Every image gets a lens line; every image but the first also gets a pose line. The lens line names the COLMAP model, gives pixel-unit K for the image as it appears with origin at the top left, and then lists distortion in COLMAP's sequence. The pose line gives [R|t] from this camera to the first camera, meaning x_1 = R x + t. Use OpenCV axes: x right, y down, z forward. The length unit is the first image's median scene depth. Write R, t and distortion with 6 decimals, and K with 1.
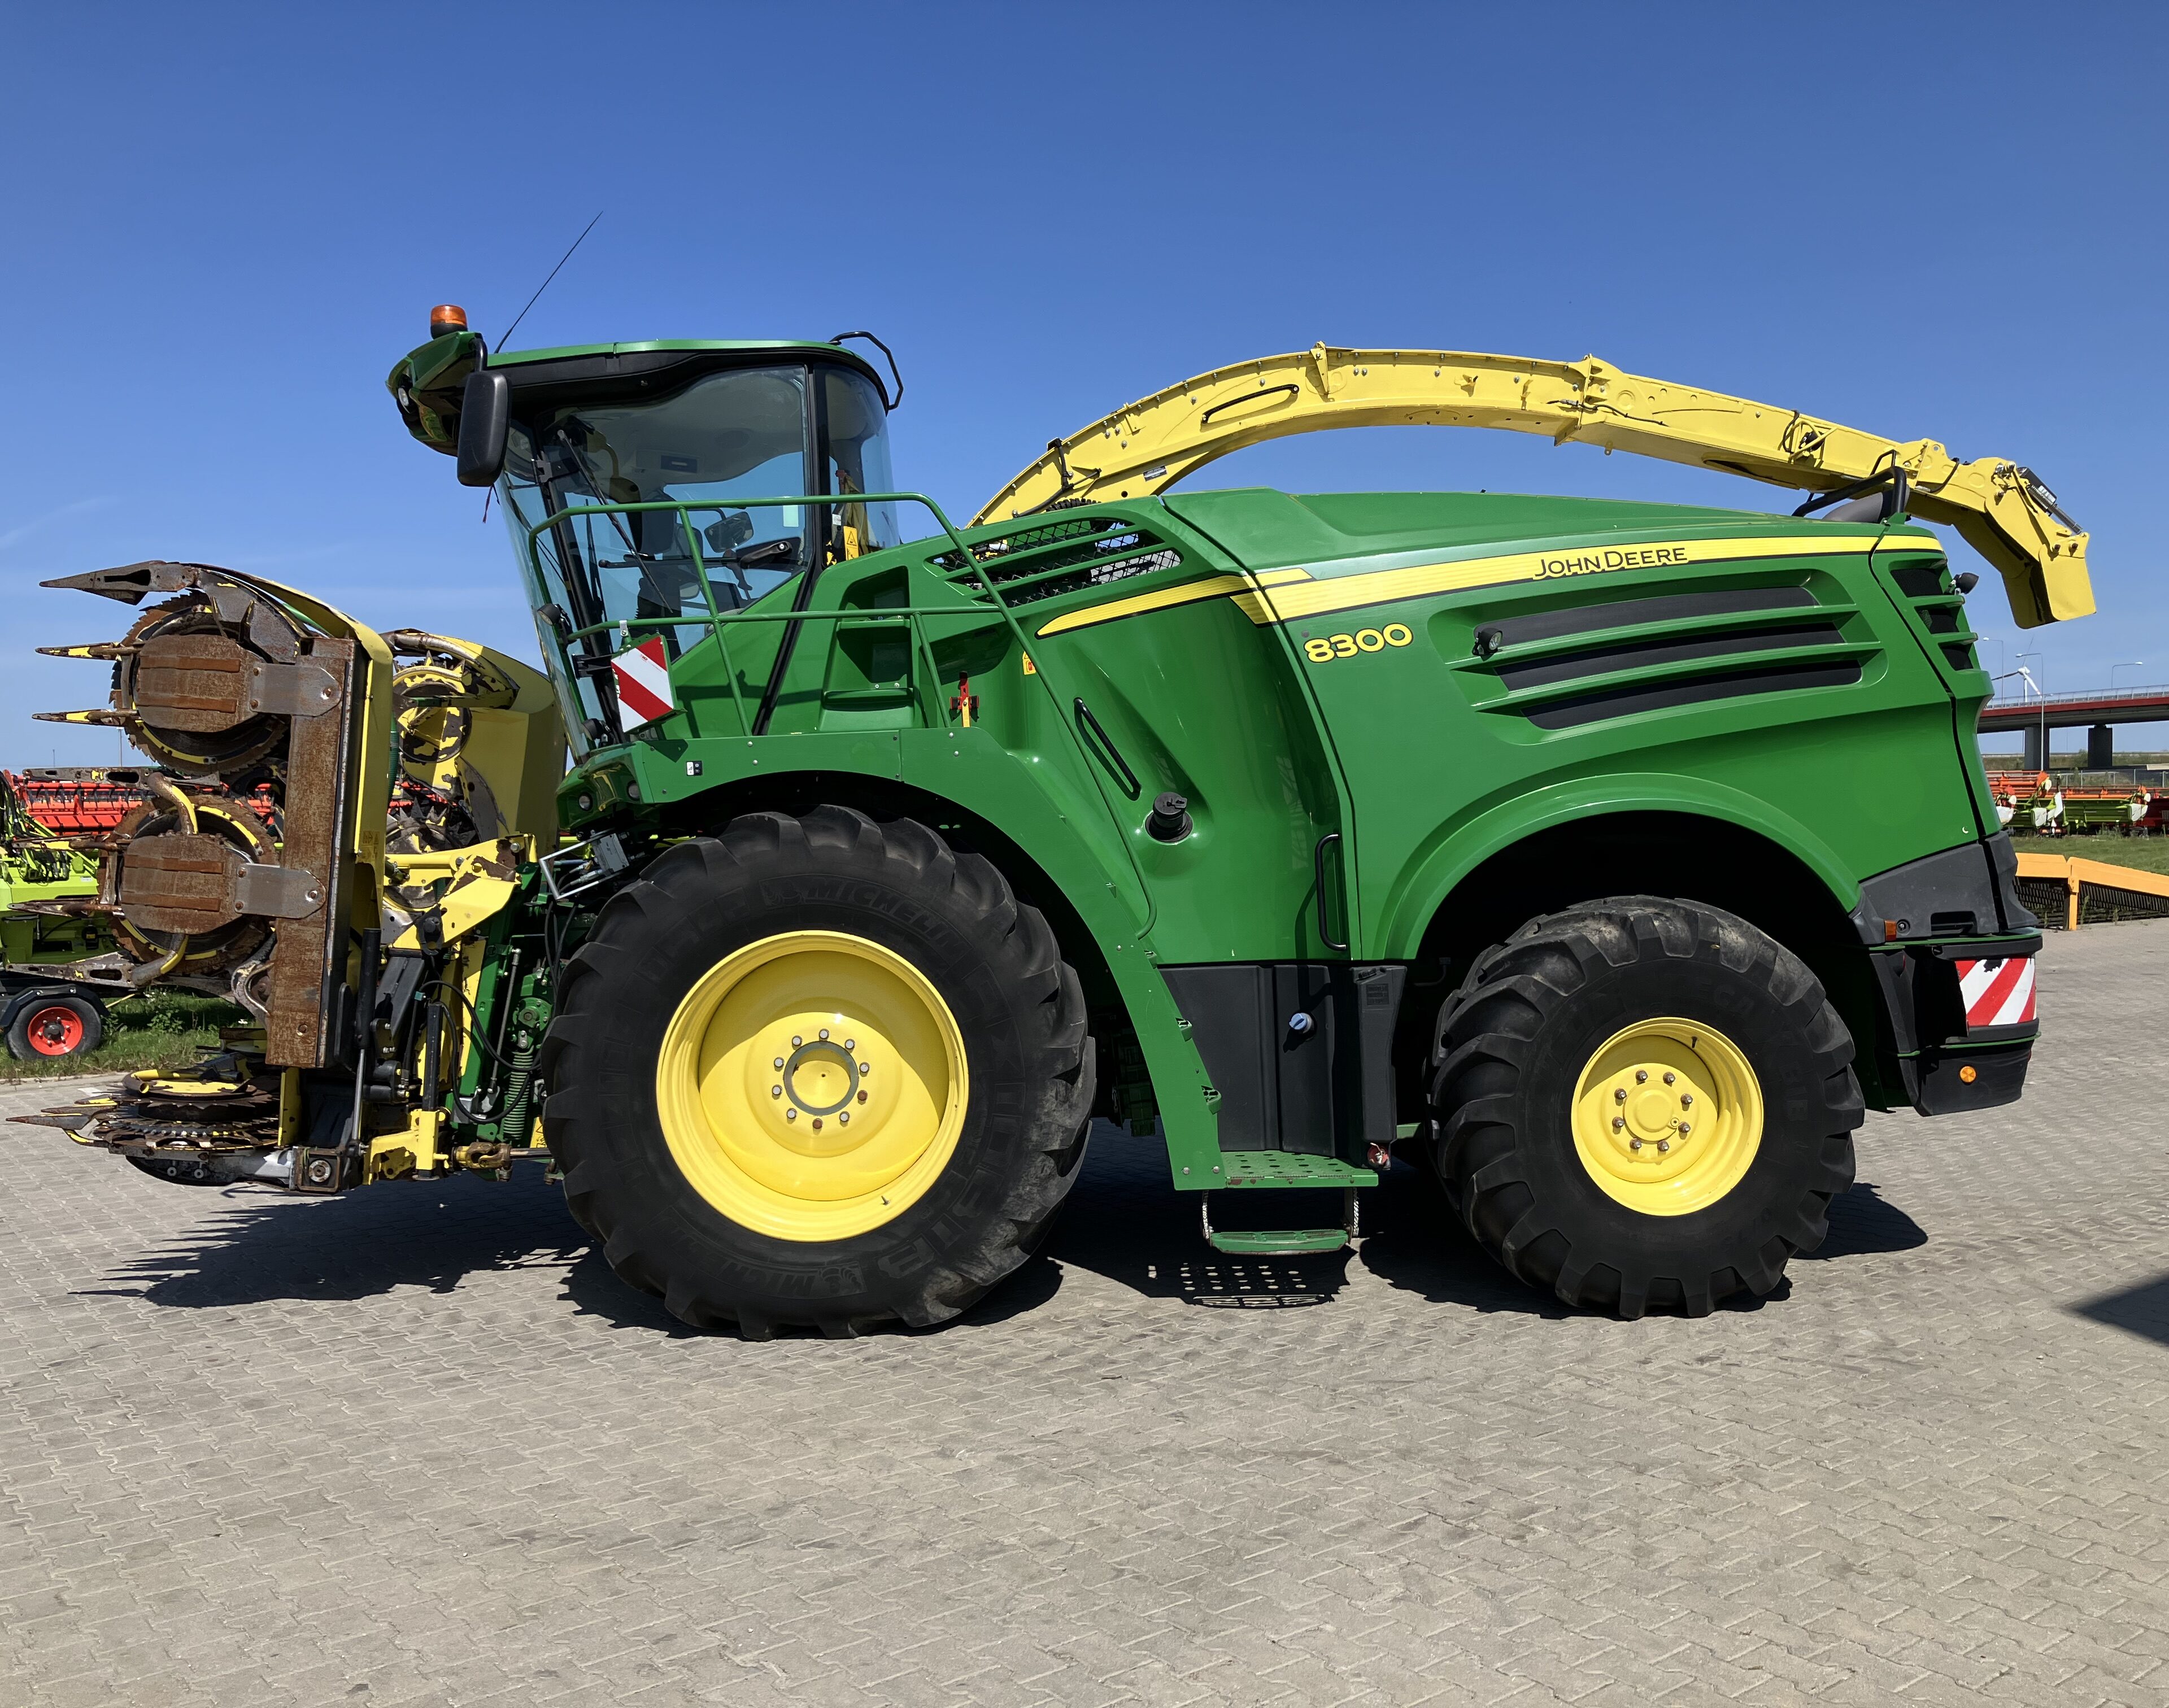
lens RADIAL K [[1856.2, 0, 1083.7], [0, 1856.2, 901.9], [0, 0, 1]] dist [0.059660, -0.073920]
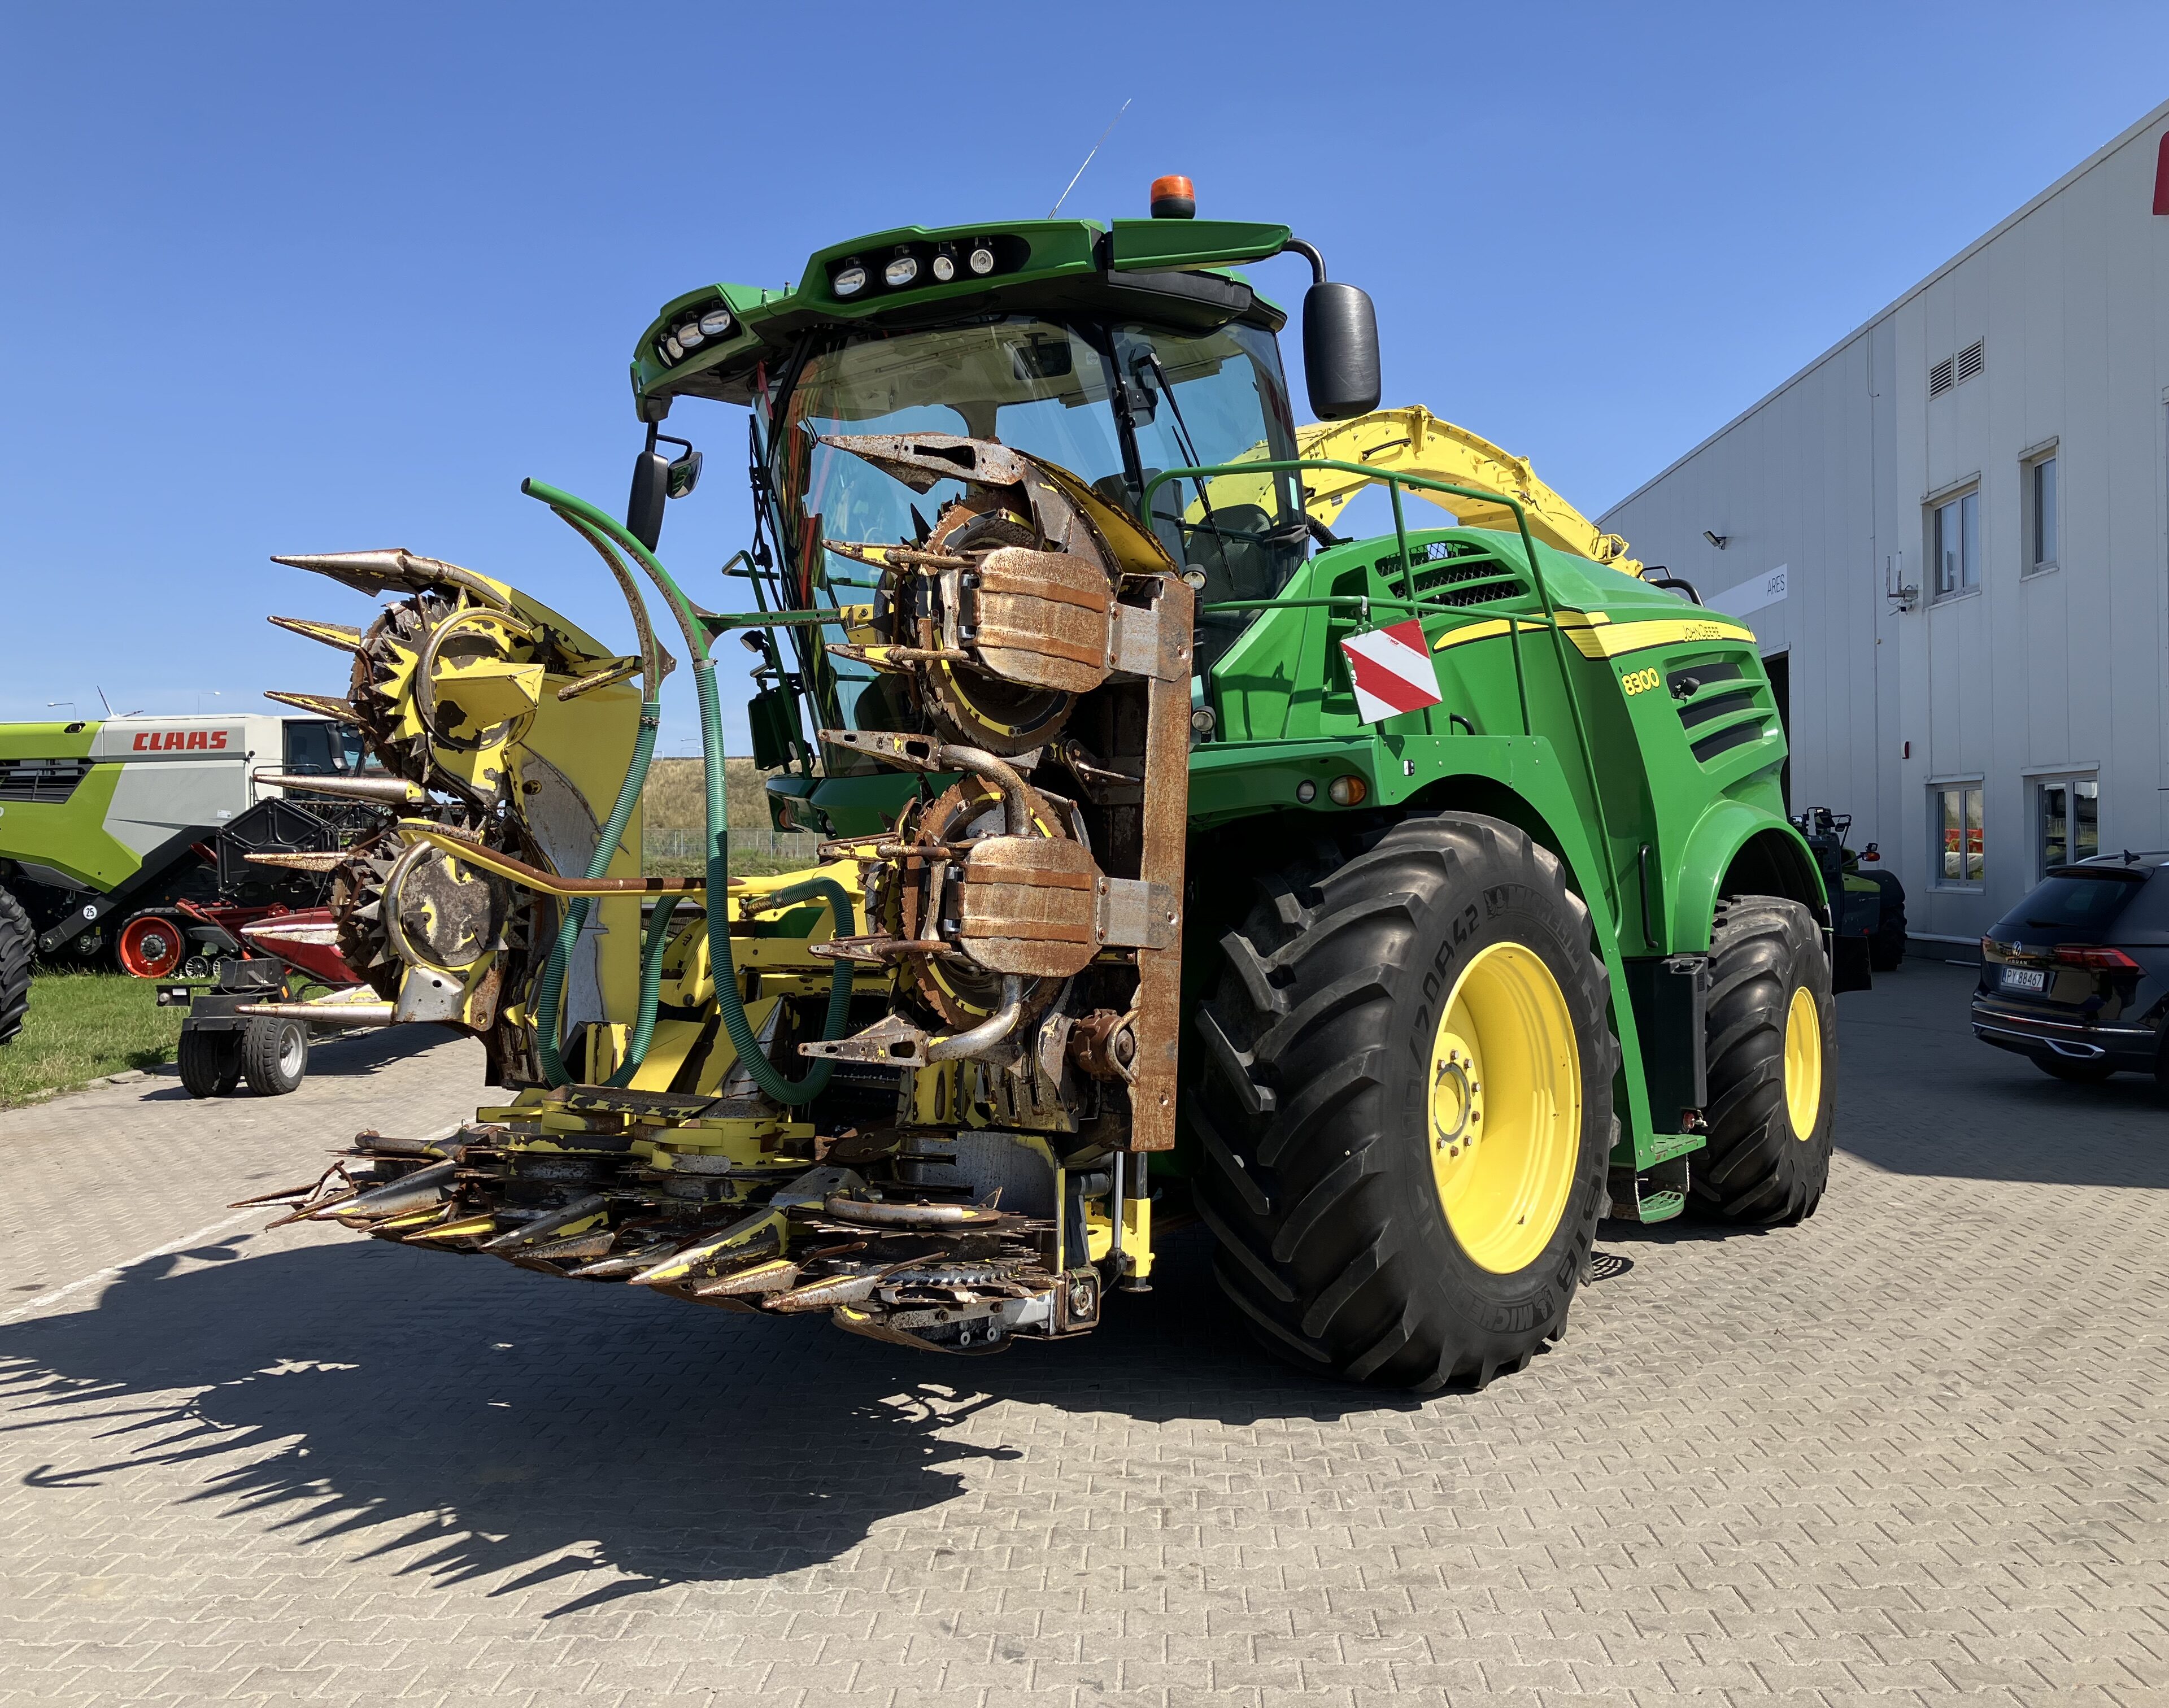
lens RADIAL K [[1881.6, 0, 1090.4], [0, 1881.6, 856.4], [0, 0, 1]] dist [0.012714, 0.004903]
pose [[0.637185, 0.001079, 0.770710, -0.956585], [0.042919, 0.998398, -0.036881, -0.001359], [-0.769515, 0.056578, 0.636118, 0.511841]]
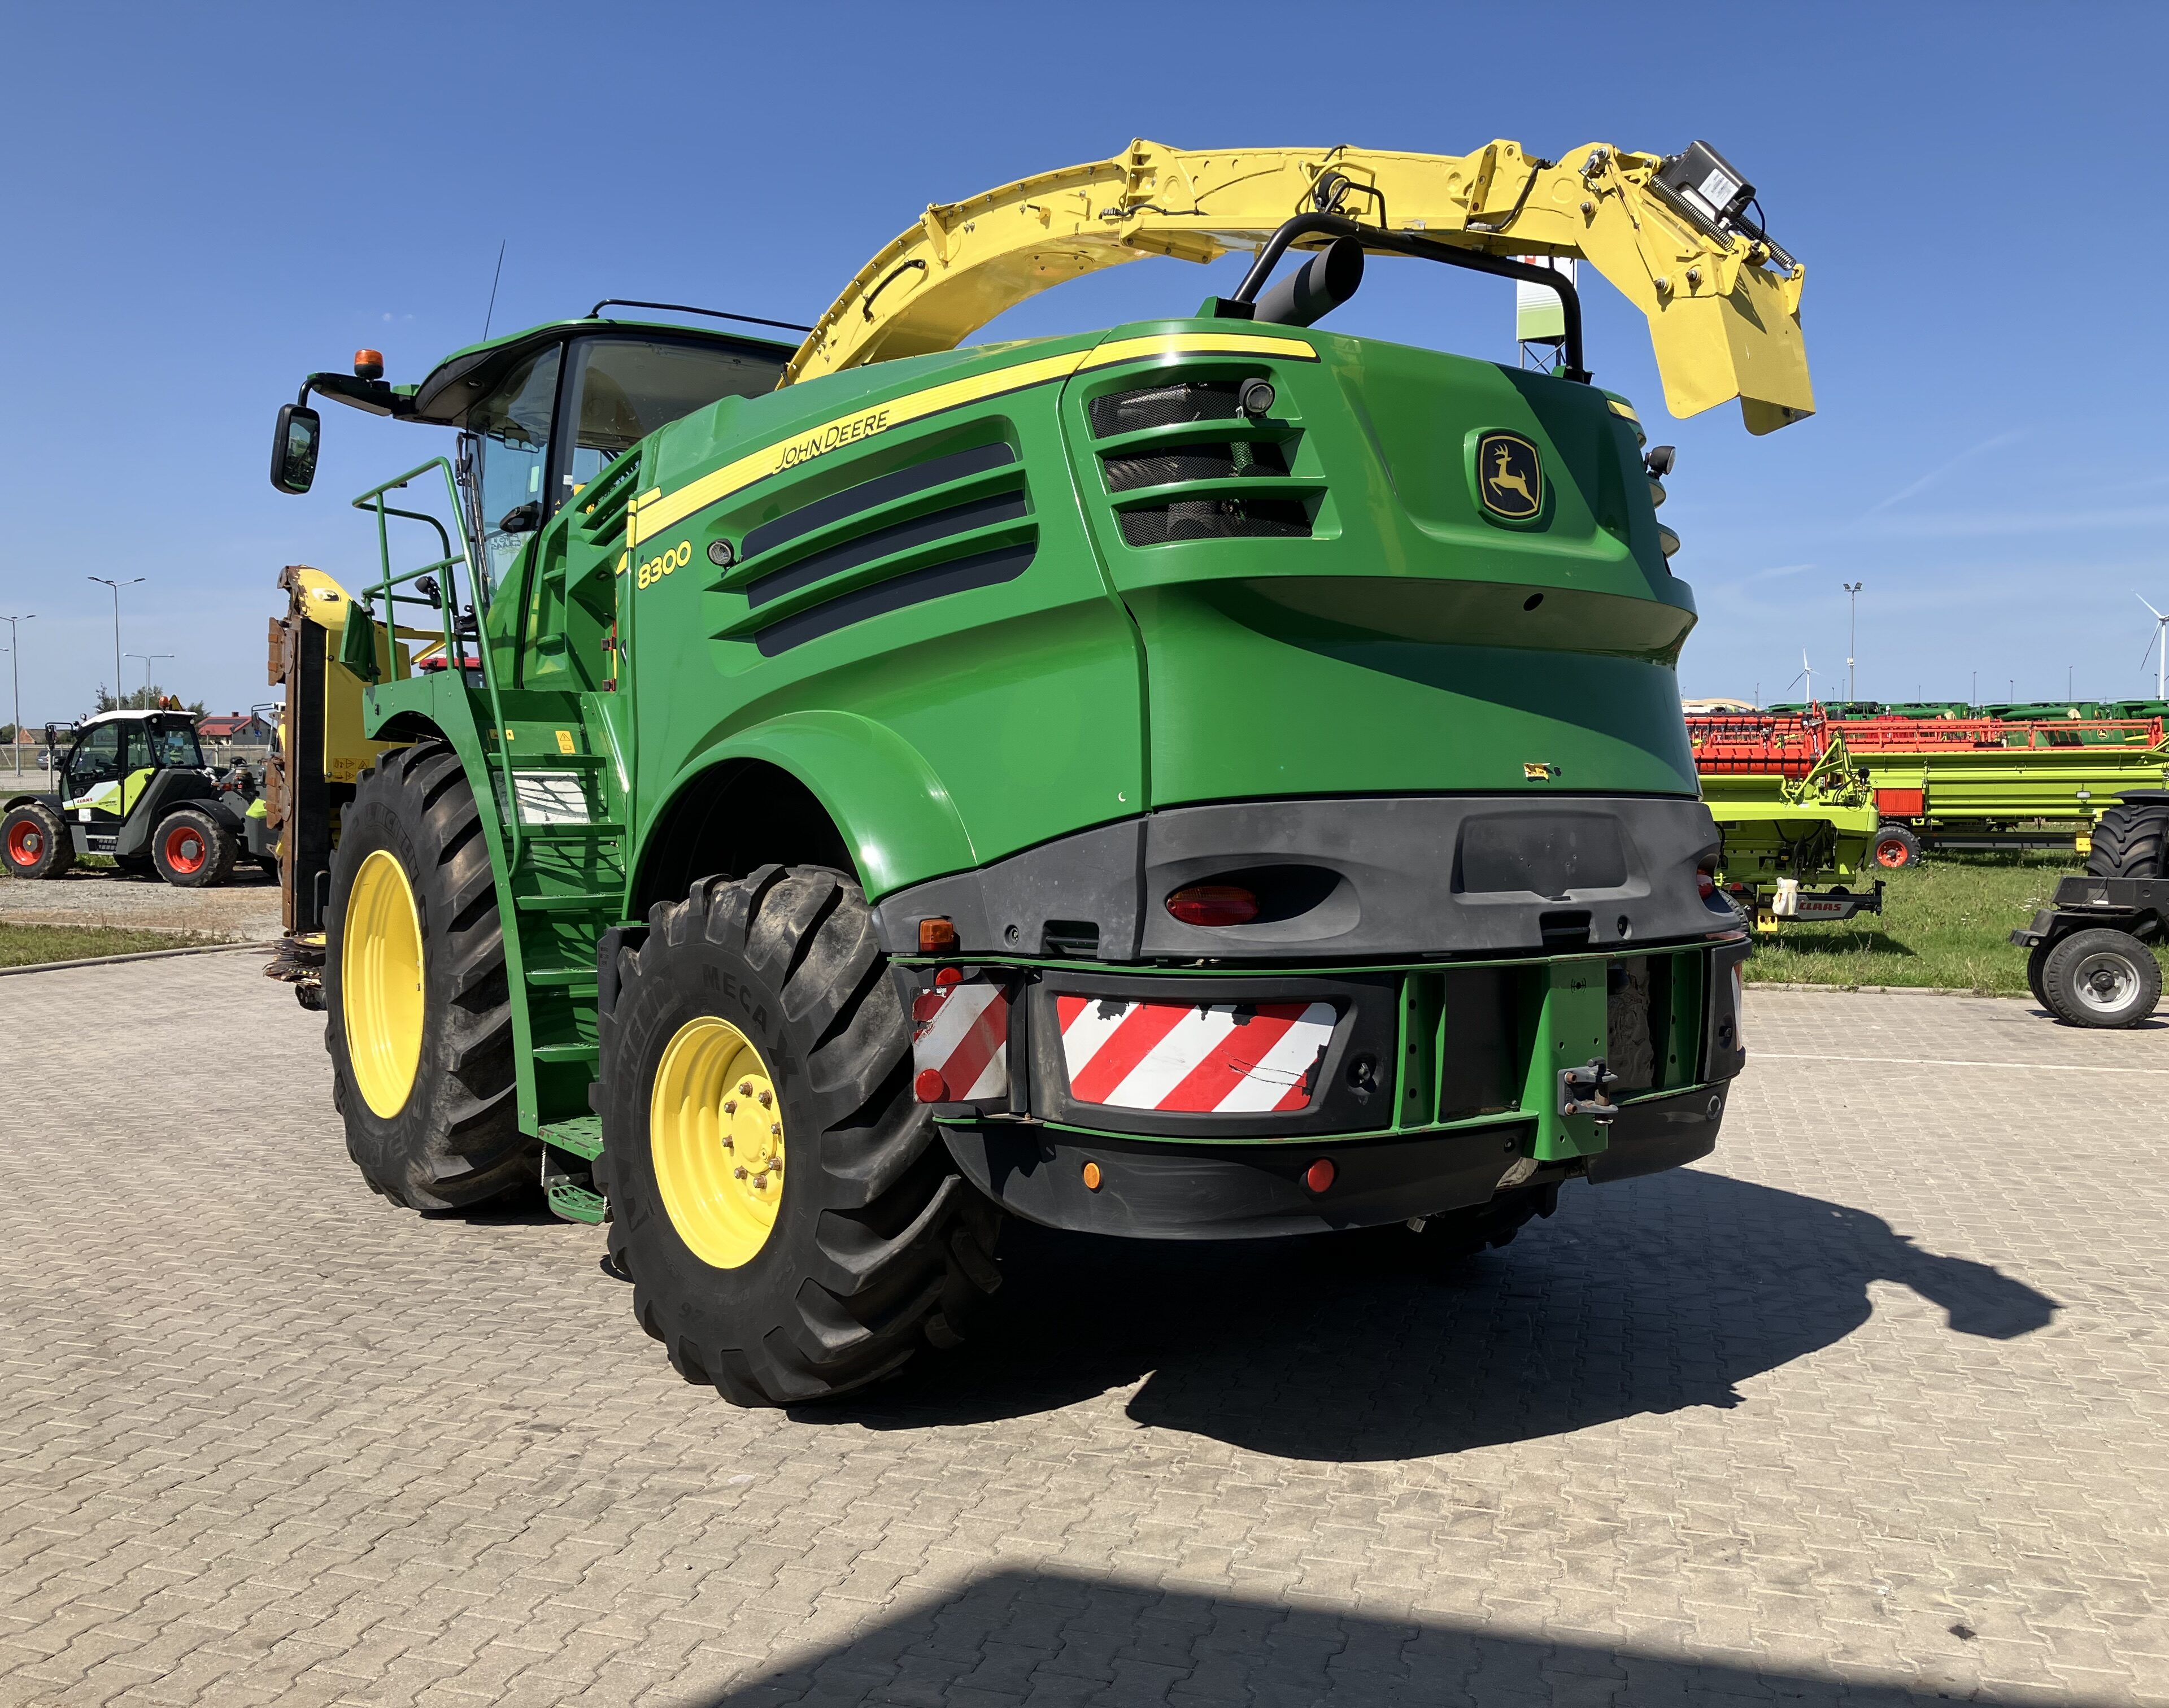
lens RADIAL K [[1902.5, 0, 1092.3], [0, 1902.5, 849.2], [0, 0, 1]] dist [0.040546, -0.006800]
pose [[0.583263, 0.053541, -0.810517, 0.999617], [-0.045689, 0.998408, 0.033073, -0.041602], [0.810997, 0.017741, 0.584781, 0.618252]]
